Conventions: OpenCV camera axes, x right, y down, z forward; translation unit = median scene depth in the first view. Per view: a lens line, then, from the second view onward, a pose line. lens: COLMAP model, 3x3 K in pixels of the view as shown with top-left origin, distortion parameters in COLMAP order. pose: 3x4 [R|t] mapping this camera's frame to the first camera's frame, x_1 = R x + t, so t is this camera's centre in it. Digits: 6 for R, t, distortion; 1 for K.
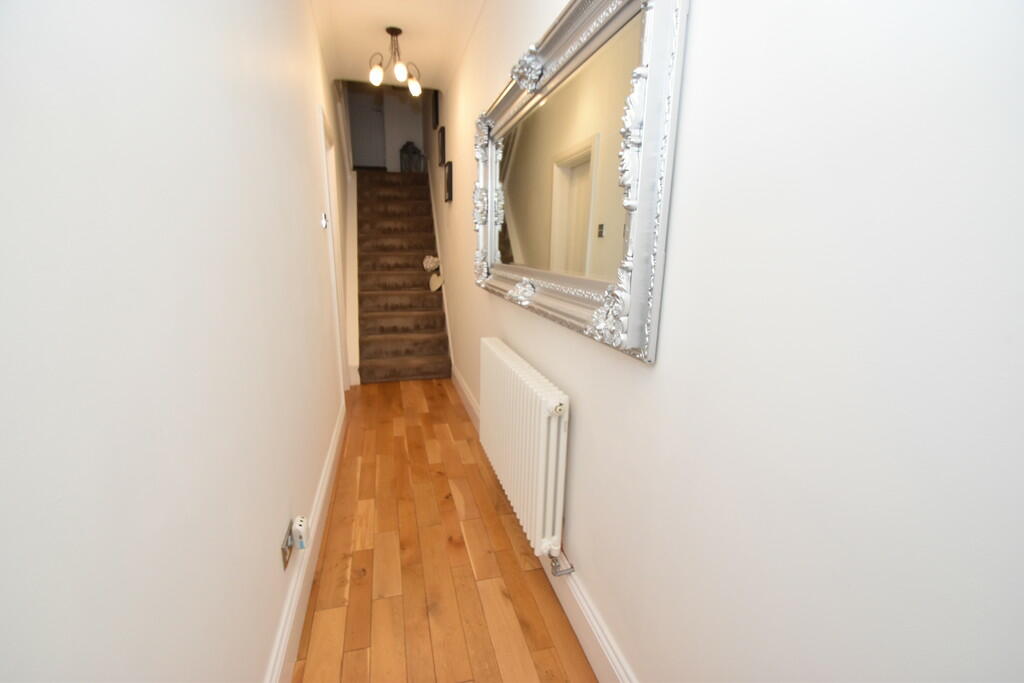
lens RADIAL K [[452.5, 0, 515.2], [0, 452.5, 349.1], [0, 0, 1]] dist [0.020018, -0.000549]
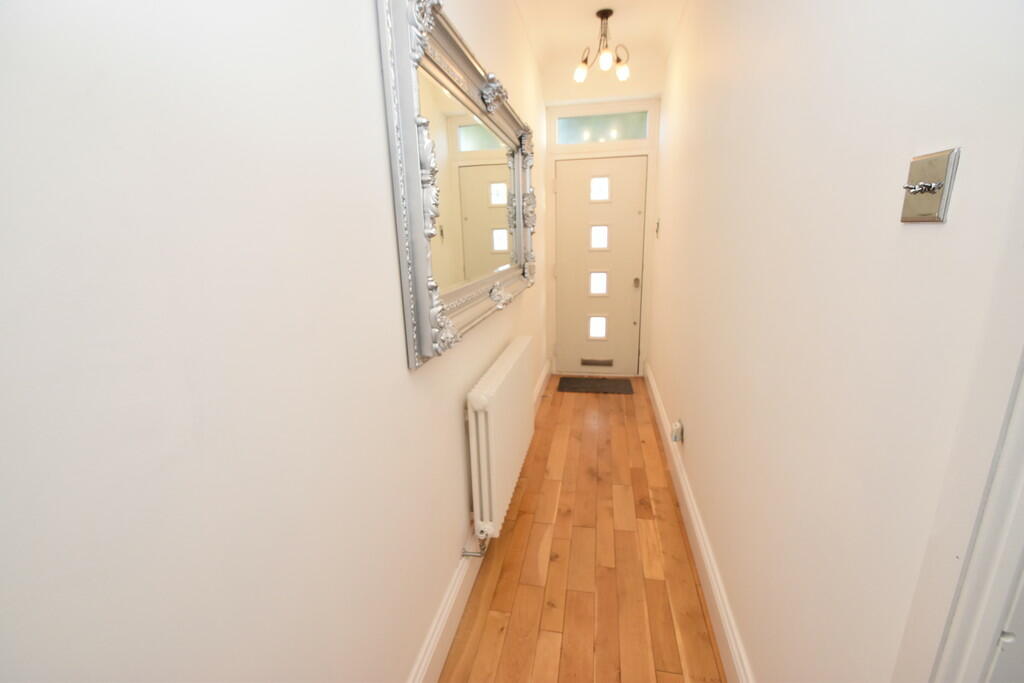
lens RADIAL K [[452.5, 0, 515.2], [0, 452.5, 349.1], [0, 0, 1]] dist [0.020018, -0.000549]
pose [[-0.894162, -0.108327, 0.434441, -0.467542], [0.100460, 0.897014, 0.430435, -0.440437], [-0.436327, 0.428522, -0.791194, 1.773169]]
